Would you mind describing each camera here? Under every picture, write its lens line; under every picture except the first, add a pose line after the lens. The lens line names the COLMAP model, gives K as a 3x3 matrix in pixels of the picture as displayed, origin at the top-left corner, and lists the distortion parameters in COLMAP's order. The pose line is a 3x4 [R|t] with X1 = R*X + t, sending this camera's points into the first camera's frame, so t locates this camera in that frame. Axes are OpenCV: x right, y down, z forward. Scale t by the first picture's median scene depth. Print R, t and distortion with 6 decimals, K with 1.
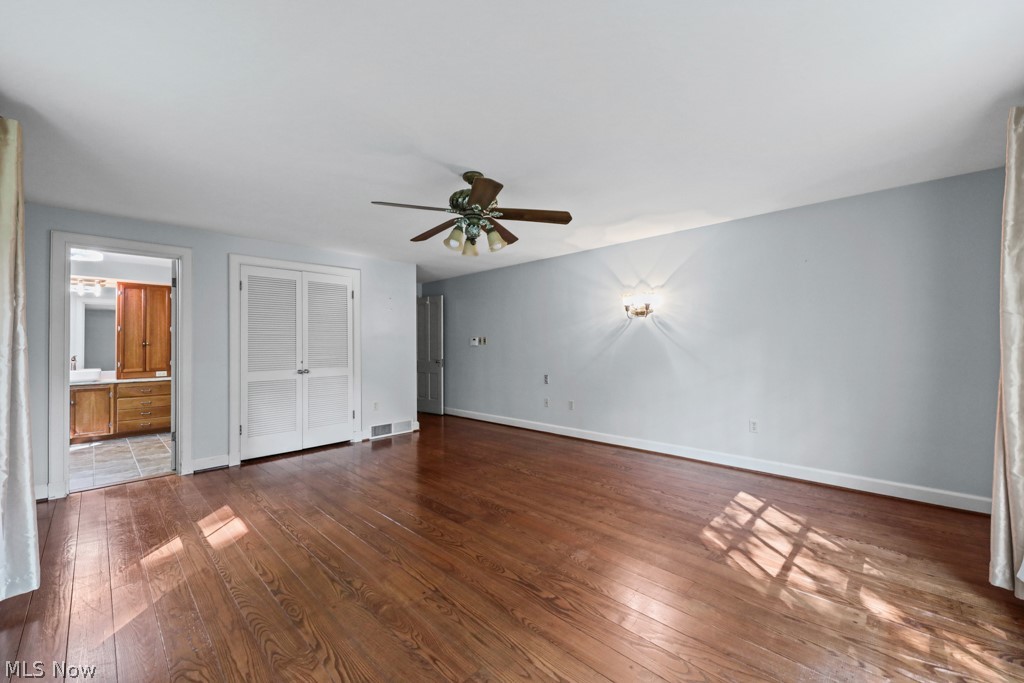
lens RADIAL K [[402.9, 0, 511.7], [0, 402.9, 346.9], [0, 0, 1]] dist [0.003486, -0.000088]
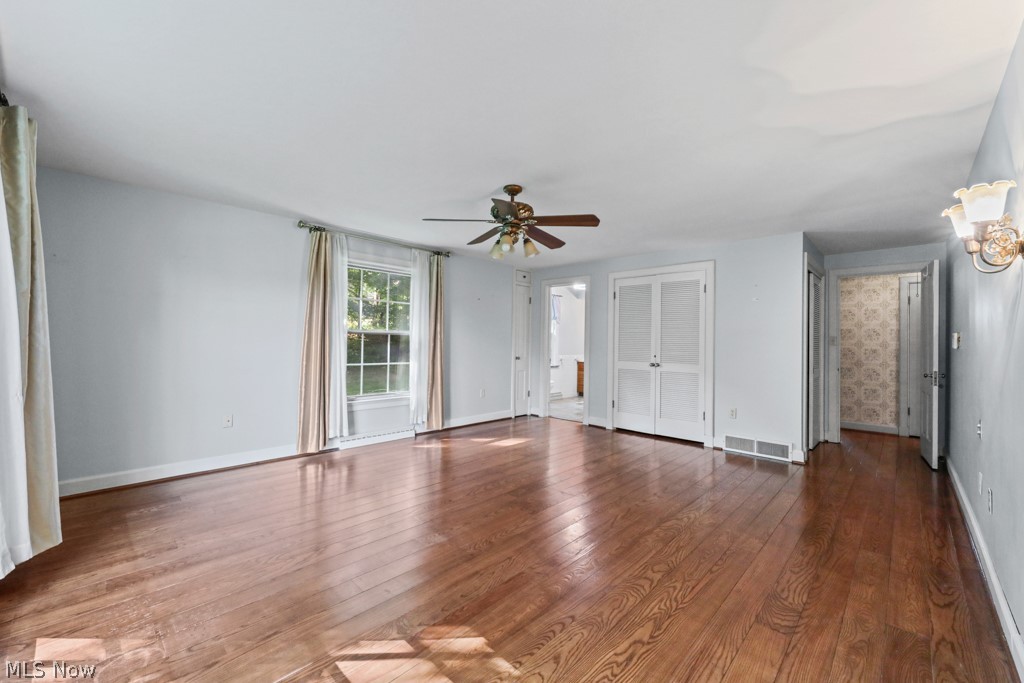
lens RADIAL K [[410.8, 0, 501.9], [0, 410.8, 342.6], [0, 0, 1]] dist [0.000167, -0.000271]
pose [[-0.003735, 0.014795, -0.999884, 0.652822], [-0.023994, 0.999601, 0.014881, -0.007465], [0.999705, 0.024047, -0.003378, 0.612218]]
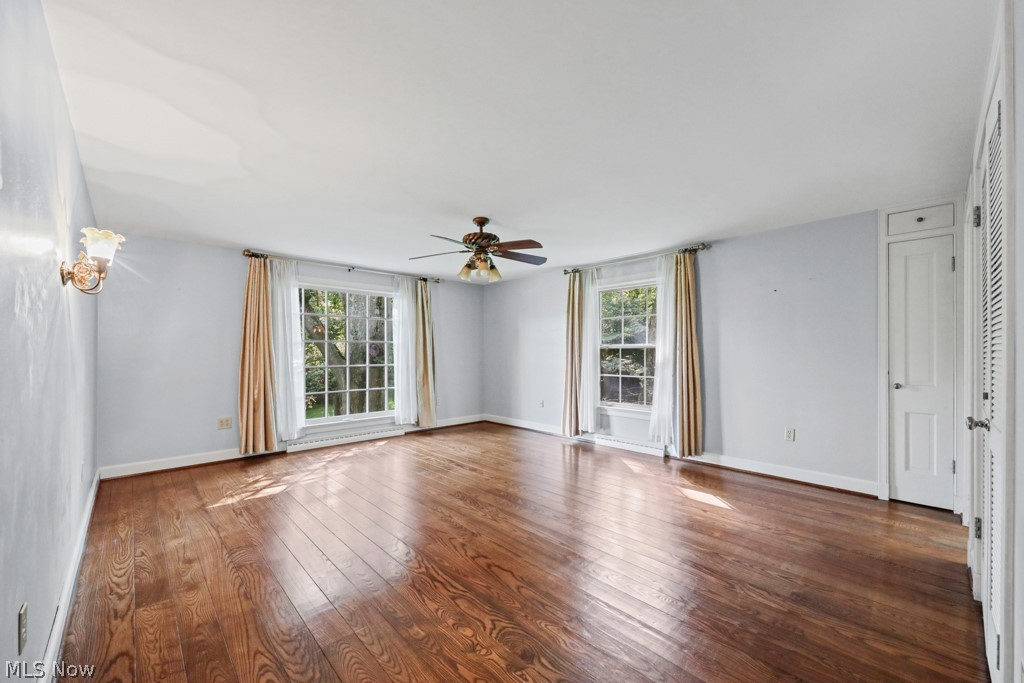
lens RADIAL K [[402.9, 0, 511.7], [0, 402.9, 346.9], [0, 0, 1]] dist [0.003486, -0.000088]
pose [[-0.998987, 0.012477, 0.043230, -0.153714], [0.012285, 0.999913, -0.004712, -0.007367], [-0.043285, -0.004176, -0.999054, 1.435543]]
